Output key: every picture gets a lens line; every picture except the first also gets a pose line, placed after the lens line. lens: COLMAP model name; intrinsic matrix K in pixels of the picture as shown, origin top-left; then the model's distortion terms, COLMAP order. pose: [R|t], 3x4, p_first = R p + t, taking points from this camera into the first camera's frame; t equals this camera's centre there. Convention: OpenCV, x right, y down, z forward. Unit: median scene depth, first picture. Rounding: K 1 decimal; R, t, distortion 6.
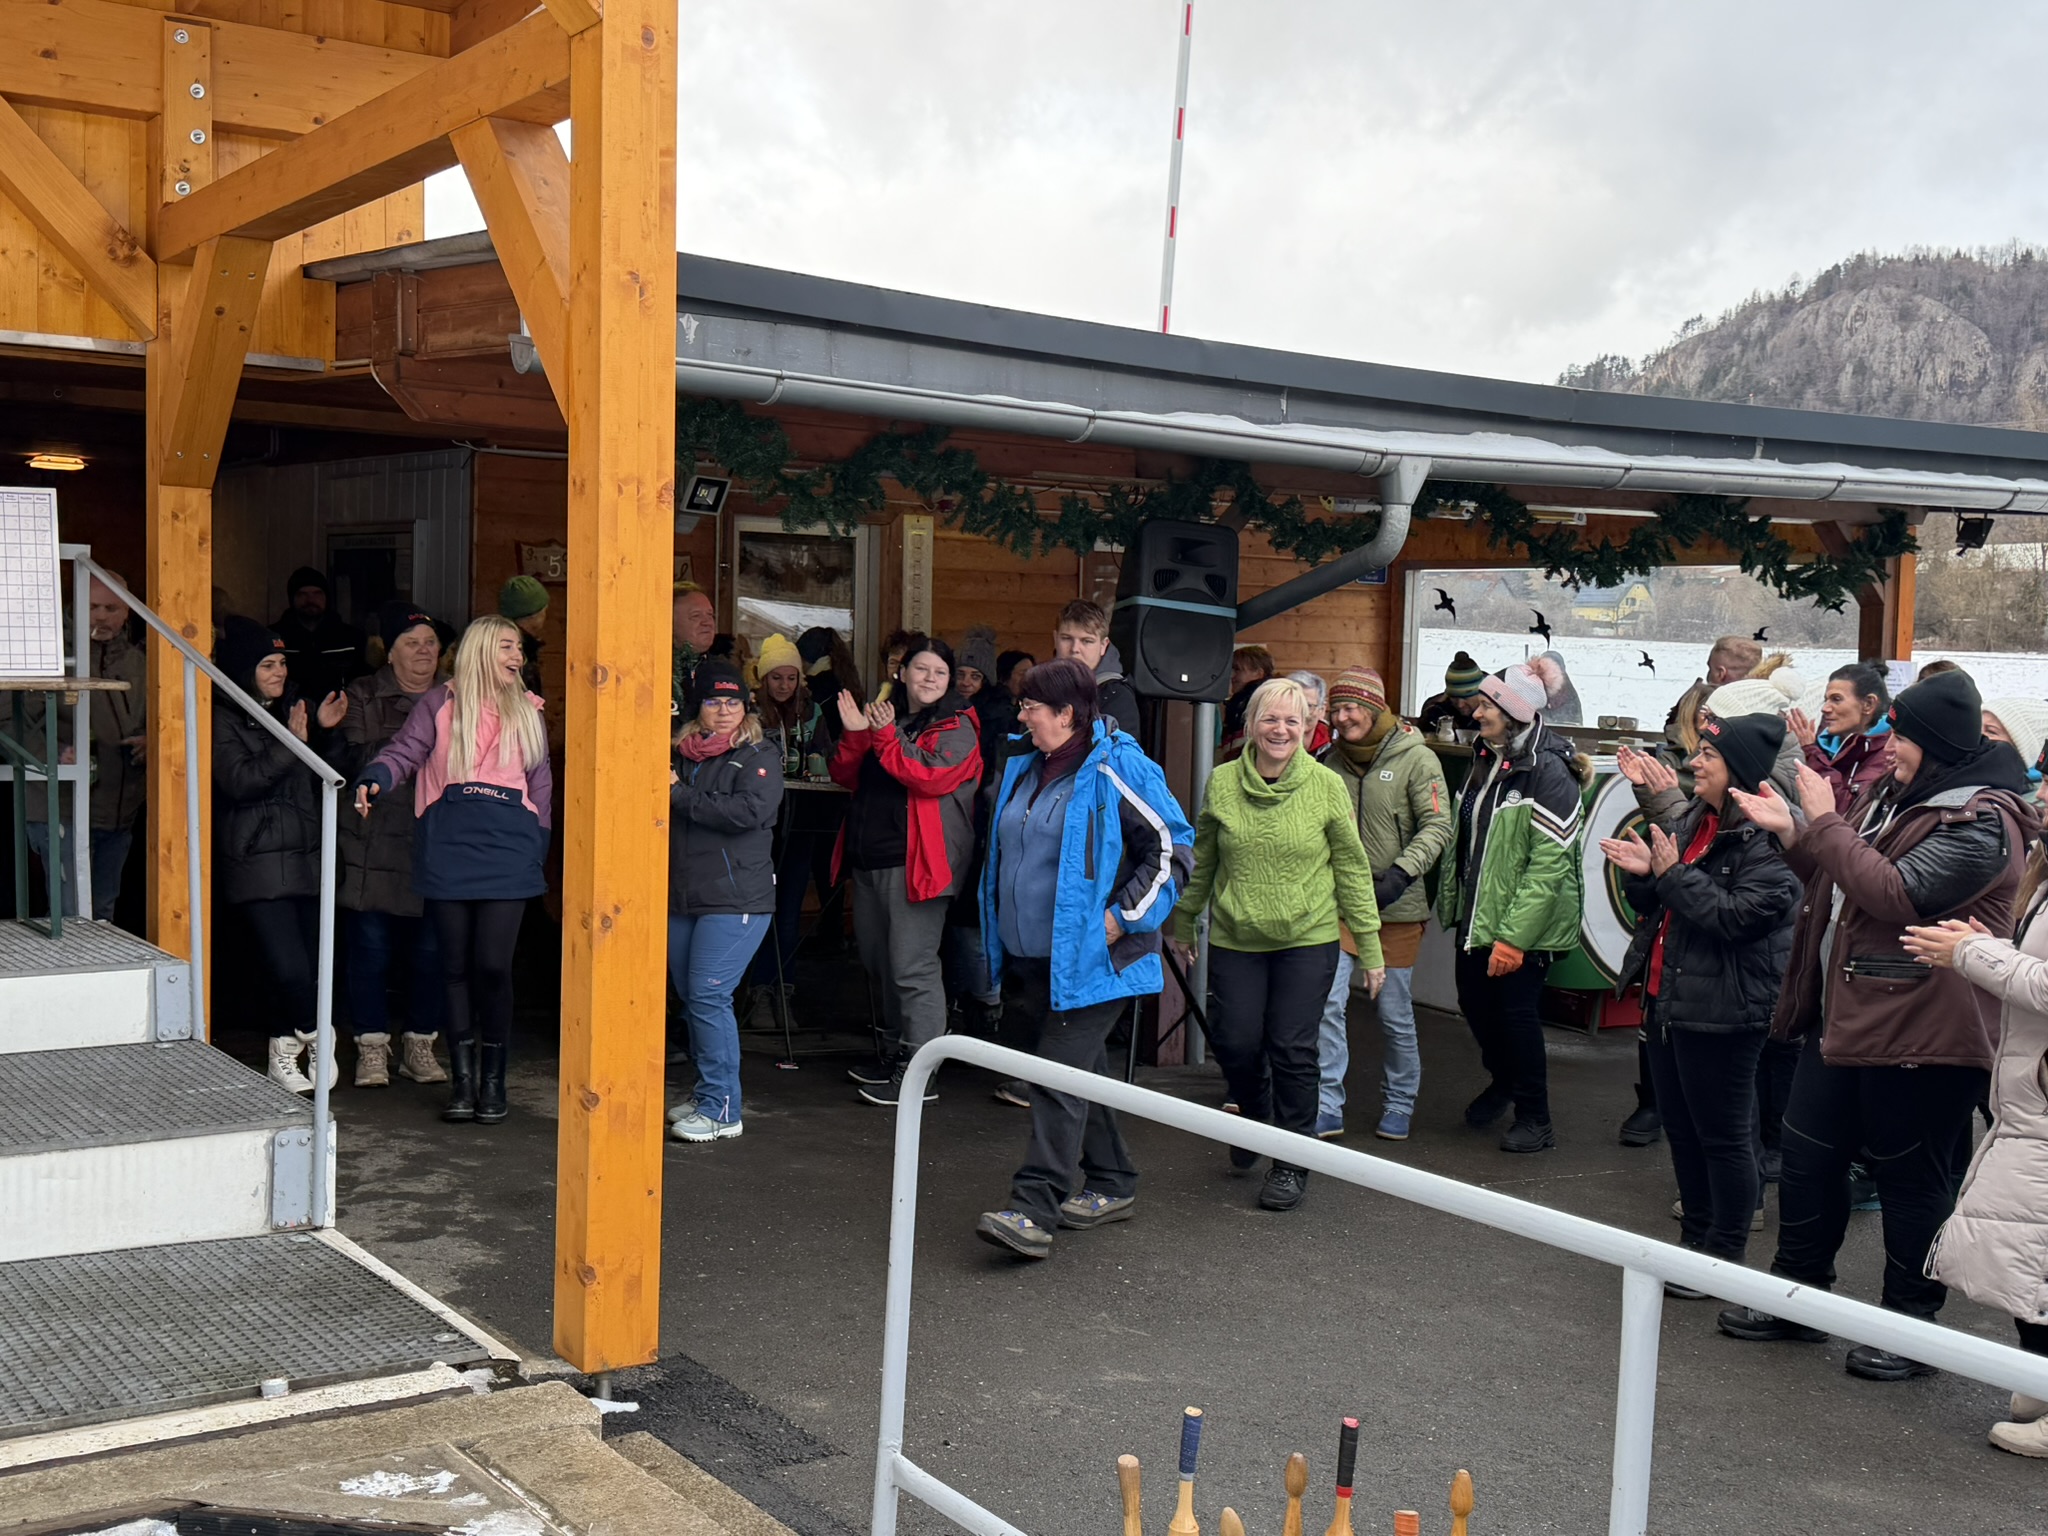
lens RADIAL K [[2314.2, 0, 1009.3], [0, 2314.2, 759.6], [0, 0, 1]] dist [0.195326, -0.445695]
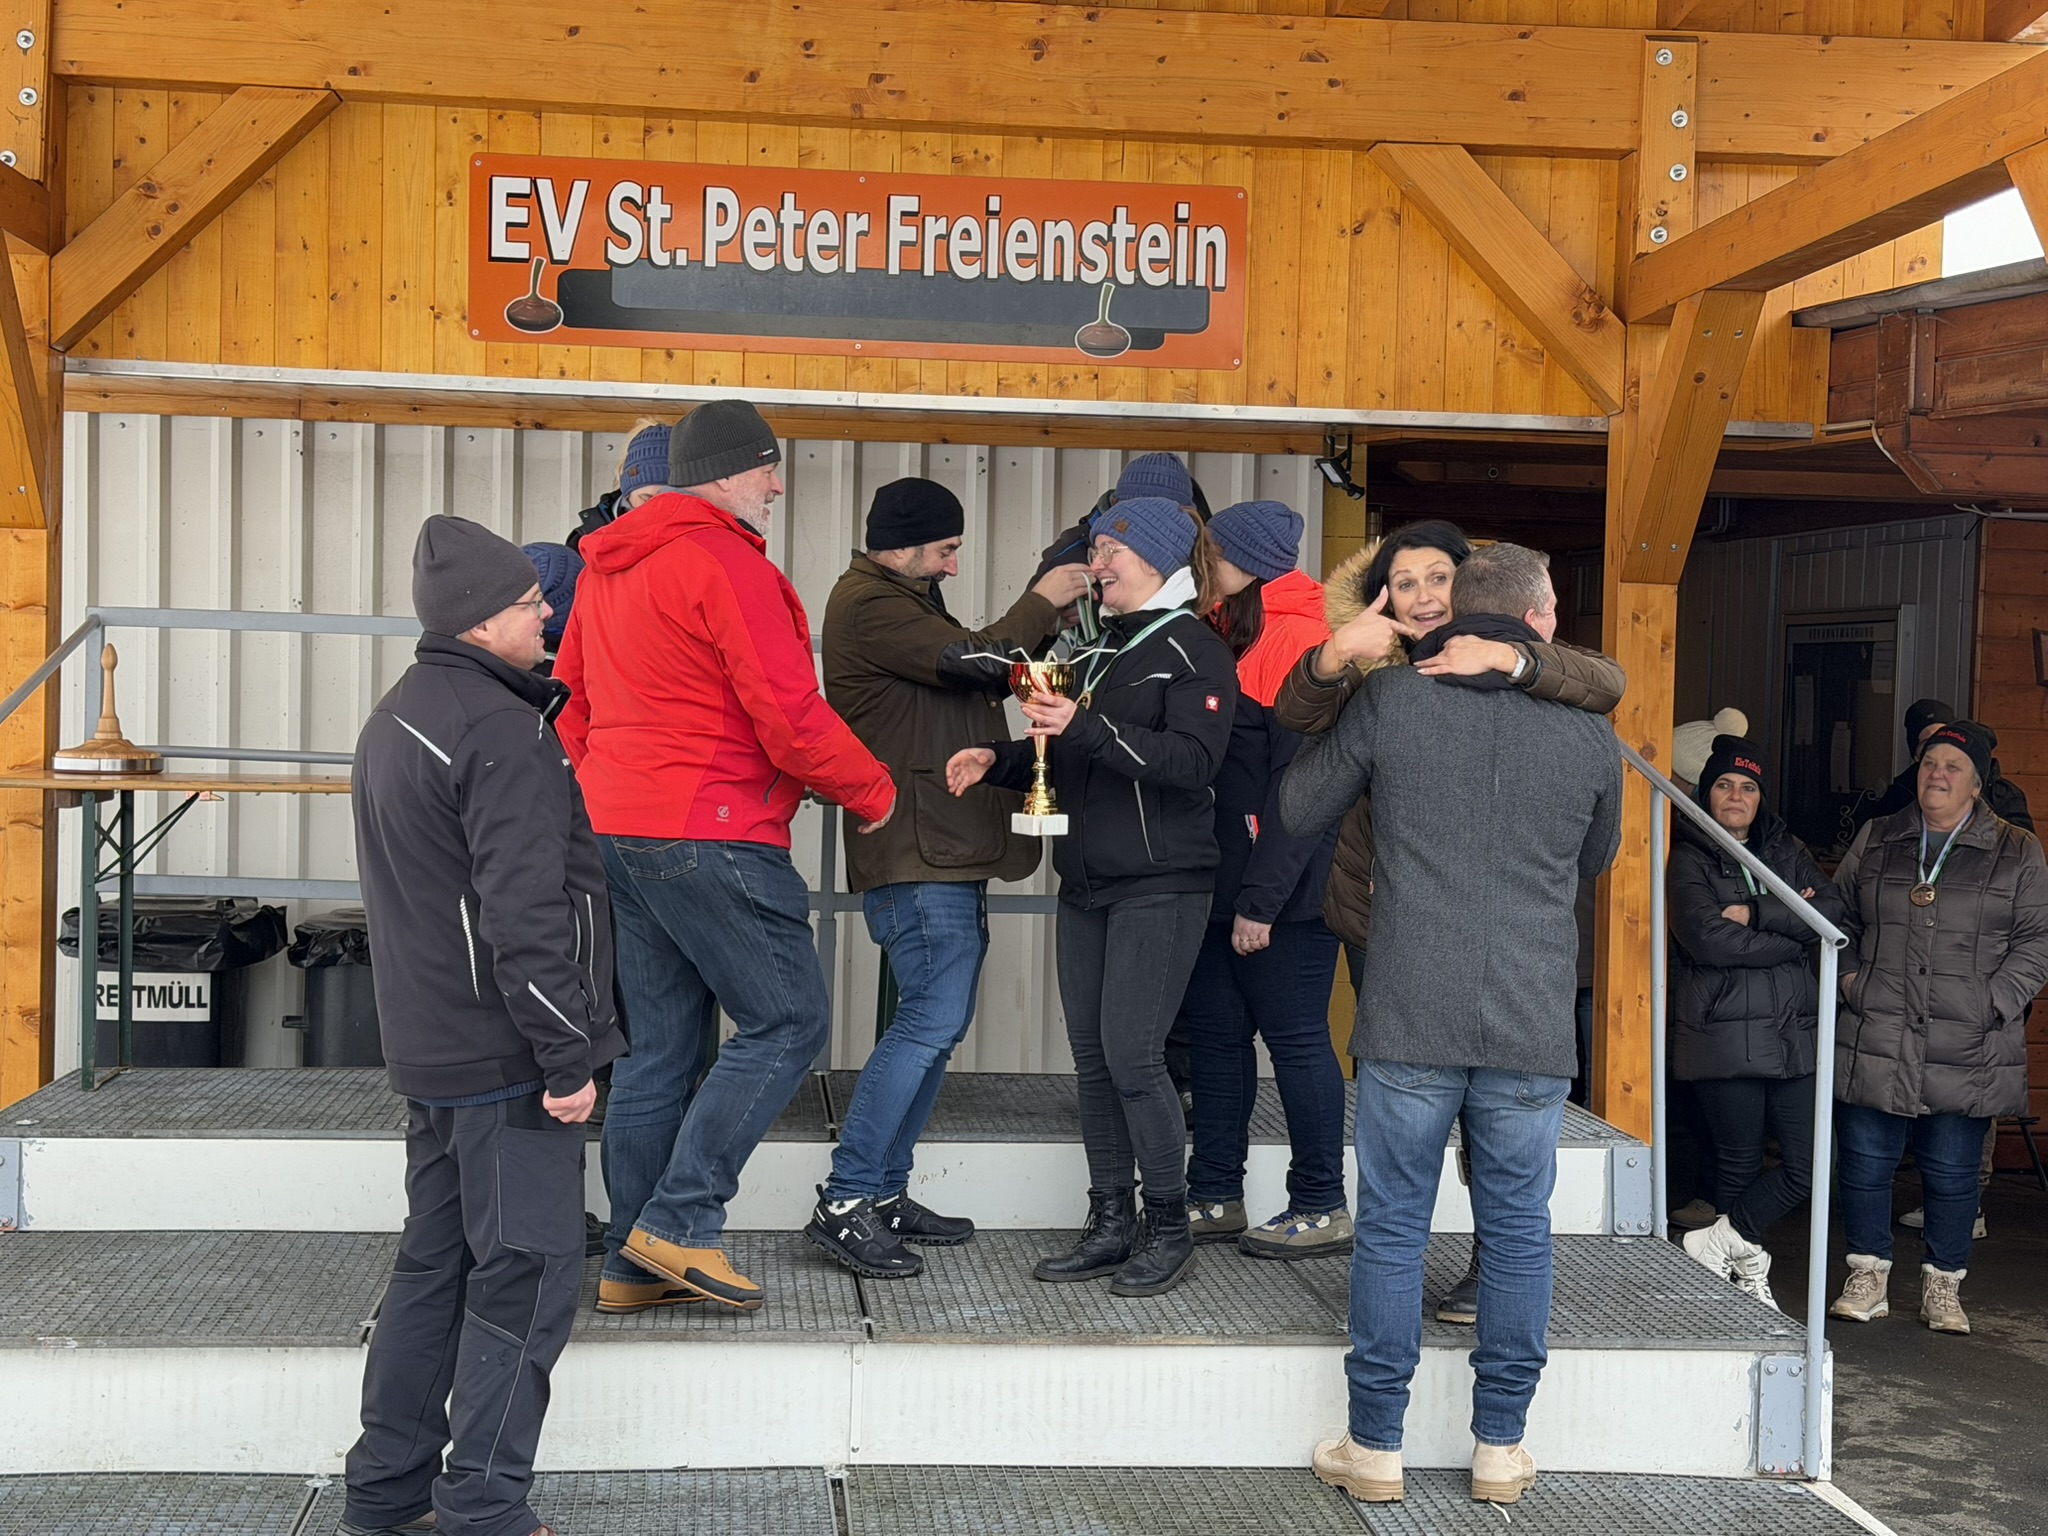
lens RADIAL K [[3050.2, 0, 1054.0], [0, 3050.2, 769.1], [0, 0, 1]] dist [0.184402, -0.284547]
pose [[0.876797, 0.009503, -0.480767, -0.004064], [-0.030131, 0.998926, -0.035207, -0.003419], [0.479916, 0.045356, 0.876141, -0.077710]]
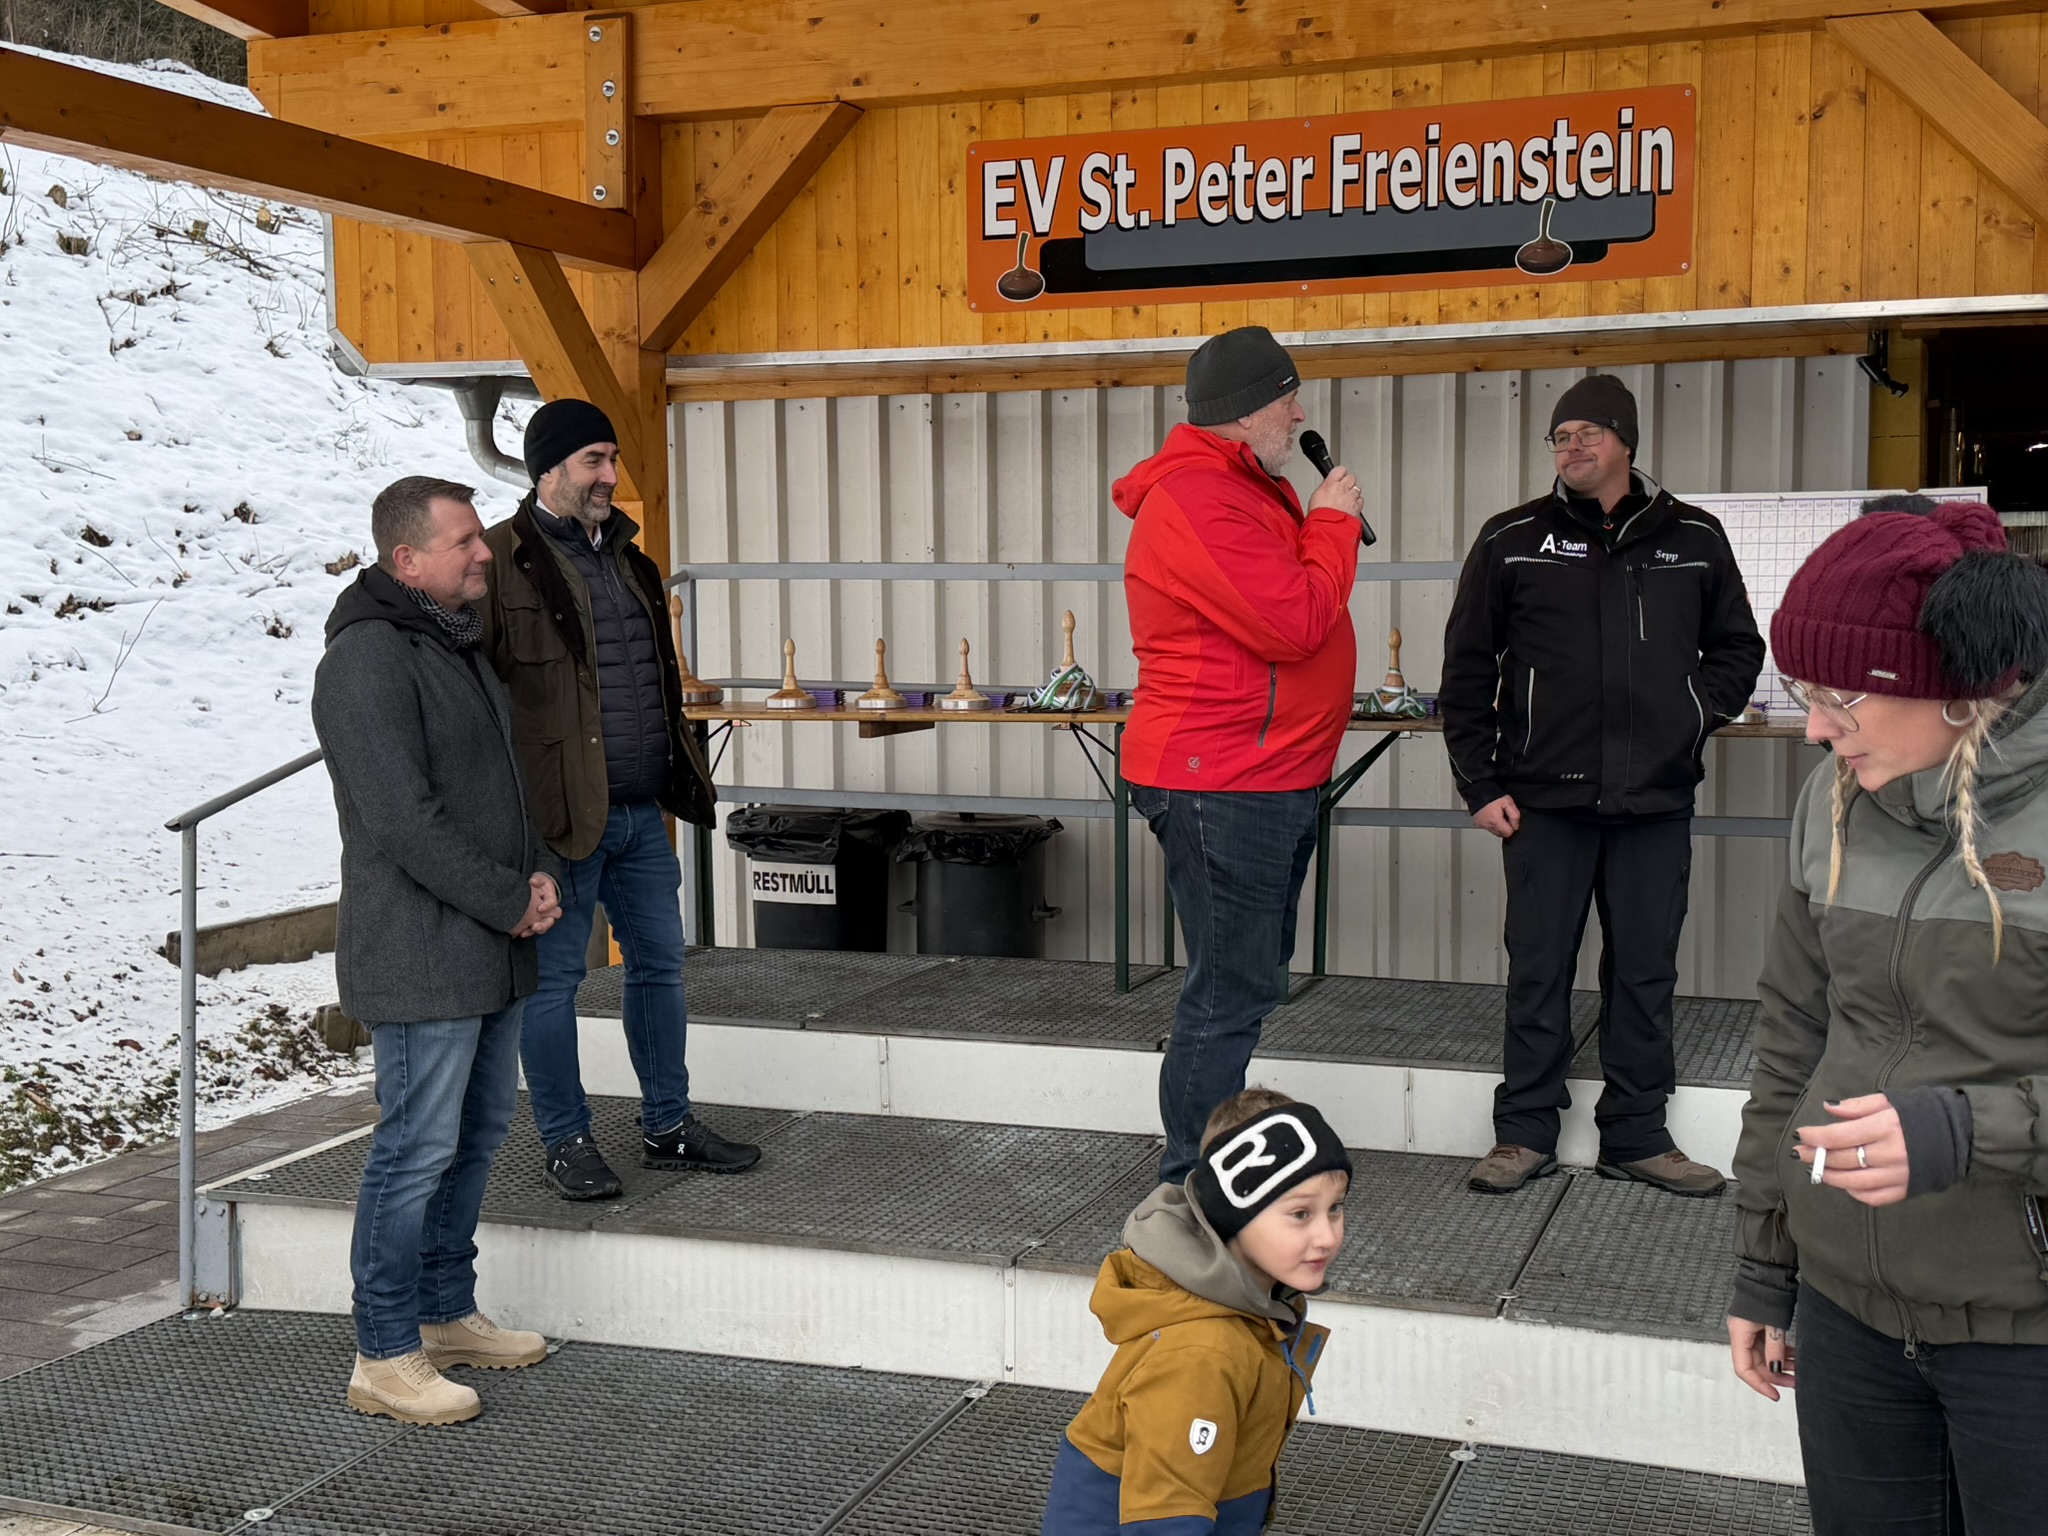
lens RADIAL K [[2418.5, 0, 1039.8], [0, 2418.5, 768.3], [0, 0, 1]] dist [0.221498, -0.536607]
pose [[0.578274, 0.034398, -0.815117, 0.110956], [-0.024491, 0.999392, 0.024800, -0.033136], [0.815475, 0.005622, 0.578765, 0.258900]]
